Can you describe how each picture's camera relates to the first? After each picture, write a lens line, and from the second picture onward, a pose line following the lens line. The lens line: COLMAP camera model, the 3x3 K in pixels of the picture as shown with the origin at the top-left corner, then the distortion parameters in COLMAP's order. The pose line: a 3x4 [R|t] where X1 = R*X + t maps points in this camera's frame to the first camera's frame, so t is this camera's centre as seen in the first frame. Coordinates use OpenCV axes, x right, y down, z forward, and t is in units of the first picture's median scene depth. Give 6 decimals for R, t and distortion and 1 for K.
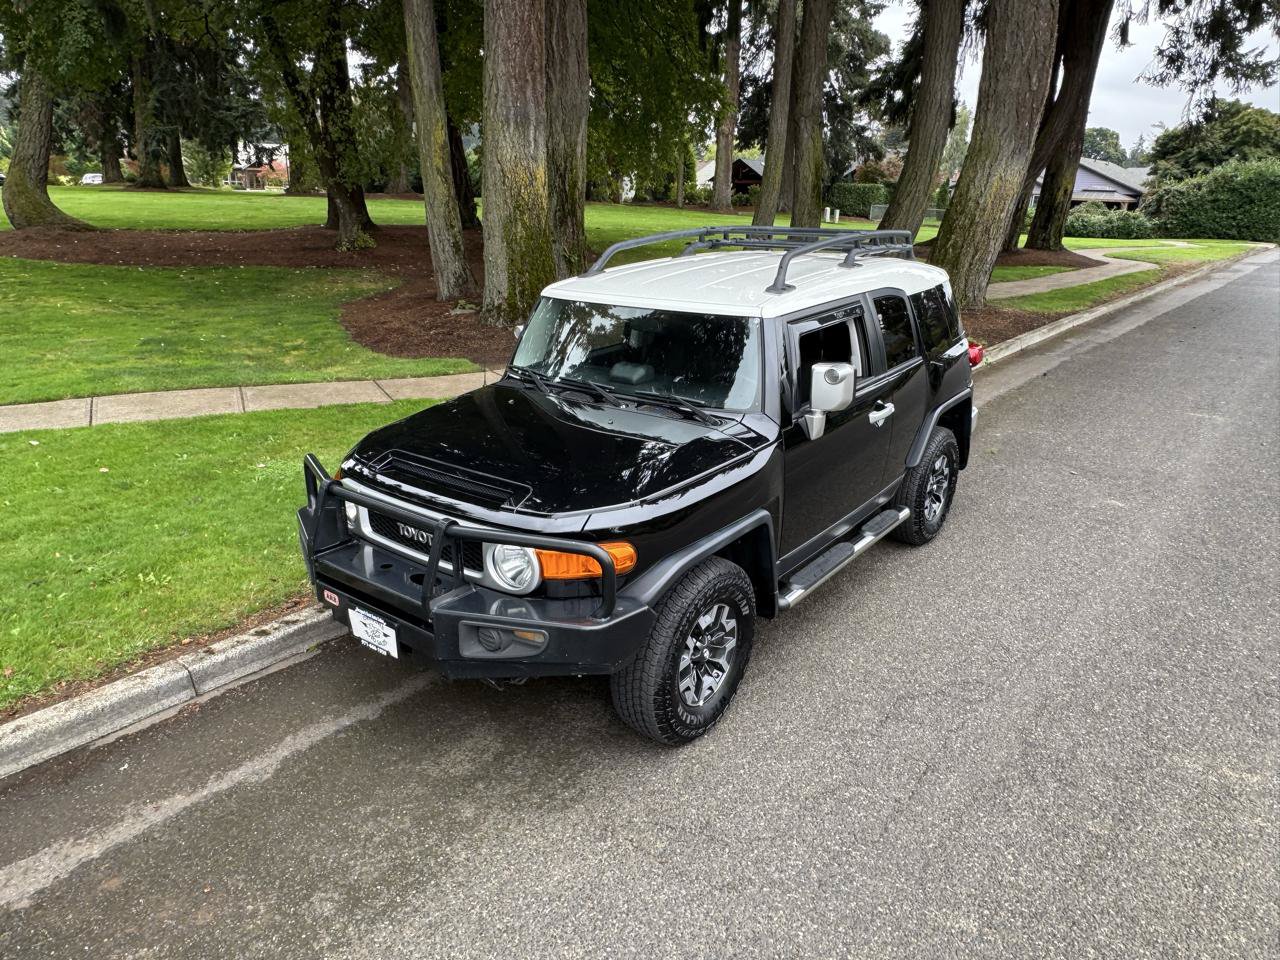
lens RADIAL K [[852.4, 0, 633.2], [0, 852.4, 488.4], [0, 0, 1]] dist [-0.006639, 0.000783]
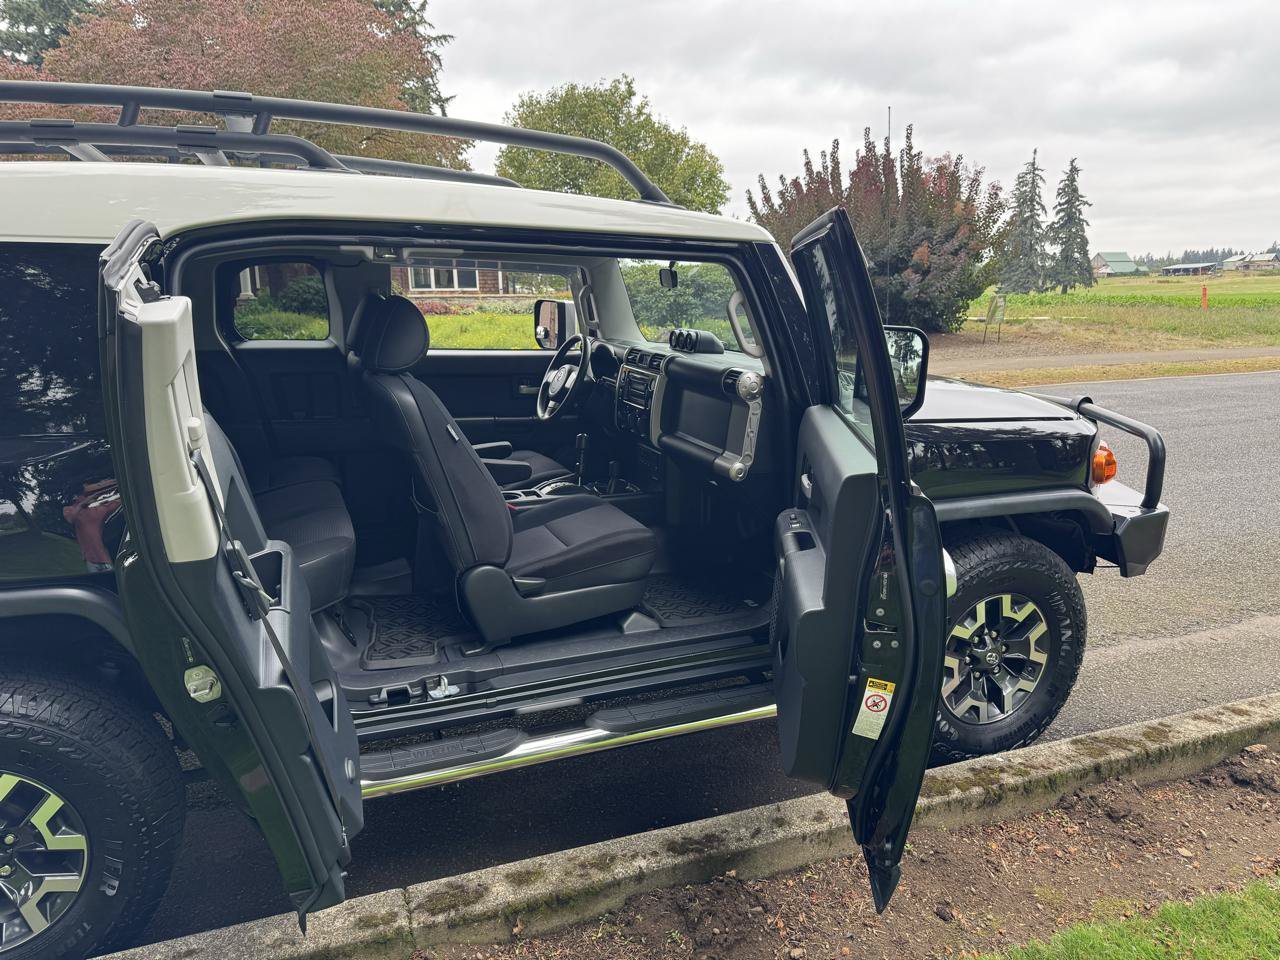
lens RADIAL K [[917.0, 0, 650.5], [0, 917.0, 480.4], [0, 0, 1]] dist [0.017620, -0.023860]
pose [[-0.875549, -0.107231, 0.471079, -0.101895], [0.154309, 0.861918, 0.482997, -0.122497], [-0.457824, 0.495579, -0.738105, 0.485558]]
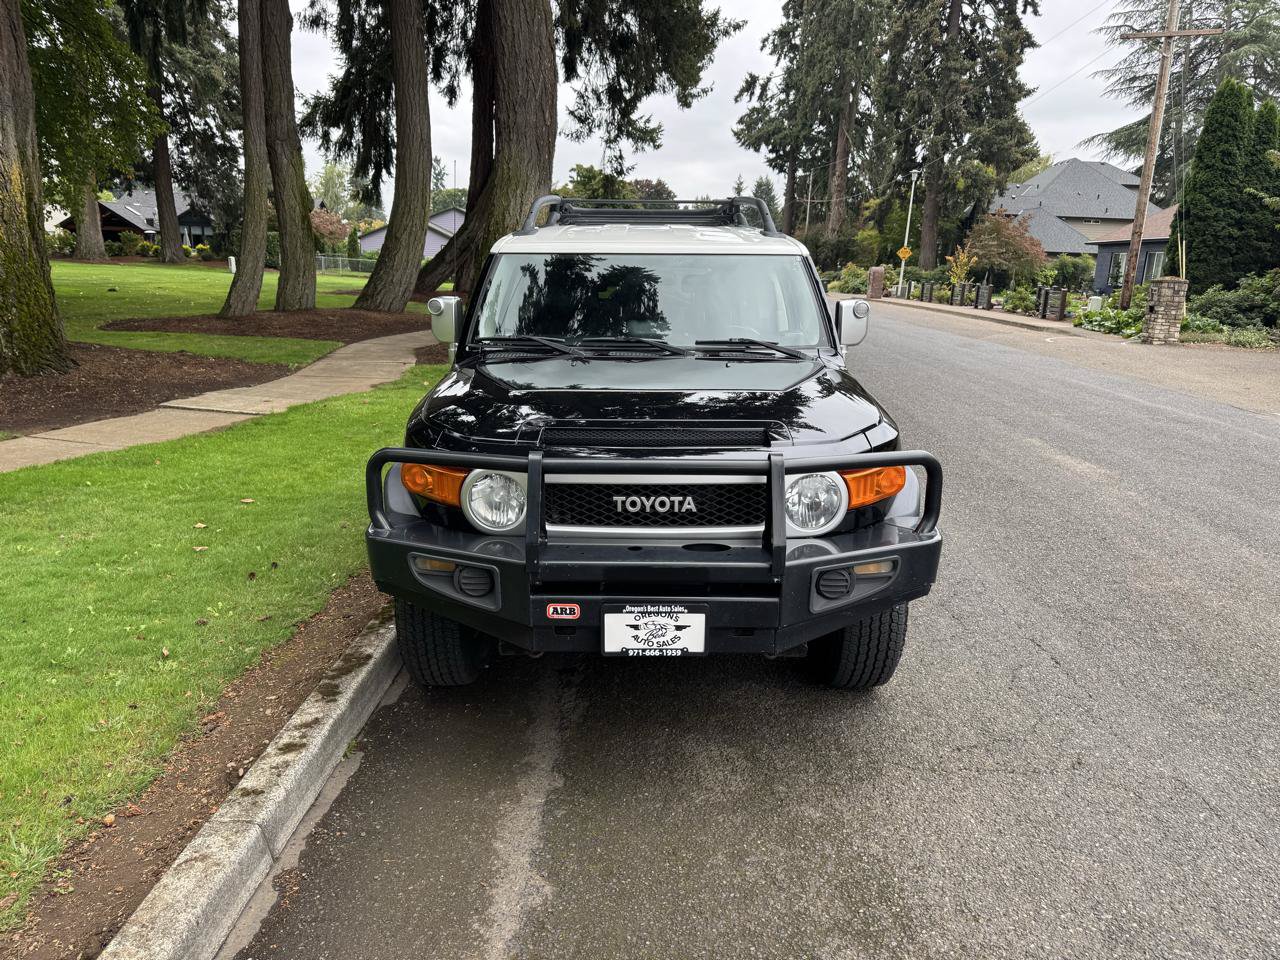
lens RADIAL K [[917.0, 0, 646.3], [0, 917.0, 483.3], [0, 0, 1]] dist [0.017620, -0.023860]
pose [[0.780444, -0.146816, 0.607743, -0.179677], [0.199195, 0.979774, -0.019111, 0.012108], [-0.592645, 0.135974, 0.793904, 0.077076]]
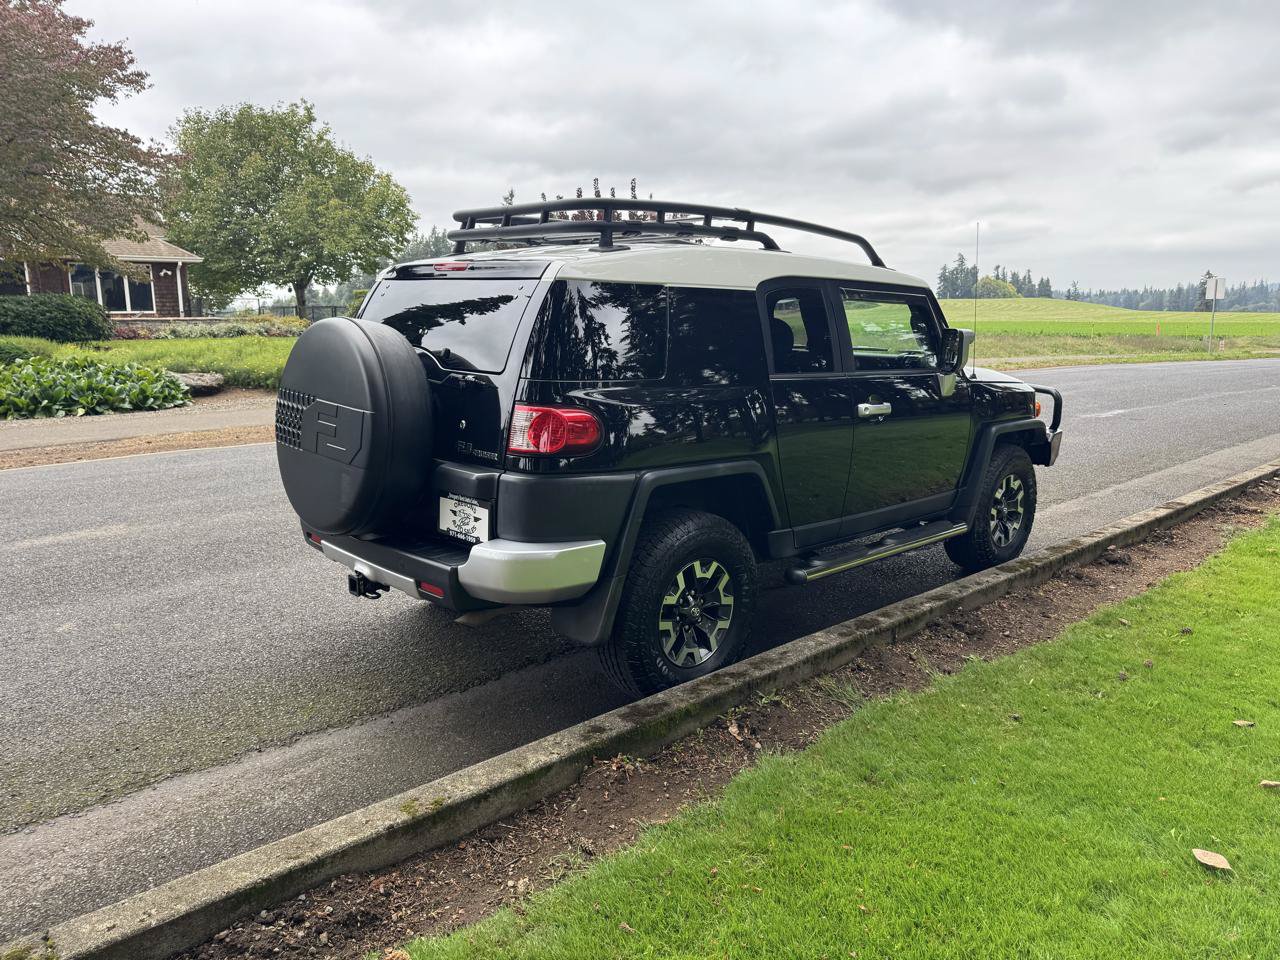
lens RADIAL K [[917.0, 0, 646.3], [0, 917.0, 462.8], [0, 0, 1]] dist [0.017620, -0.023860]
pose [[-0.992592, -0.037690, 0.115504, 0.027768], [0.021953, 0.879384, 0.475607, -0.181834], [-0.119498, 0.474619, -0.872042, 0.662378]]
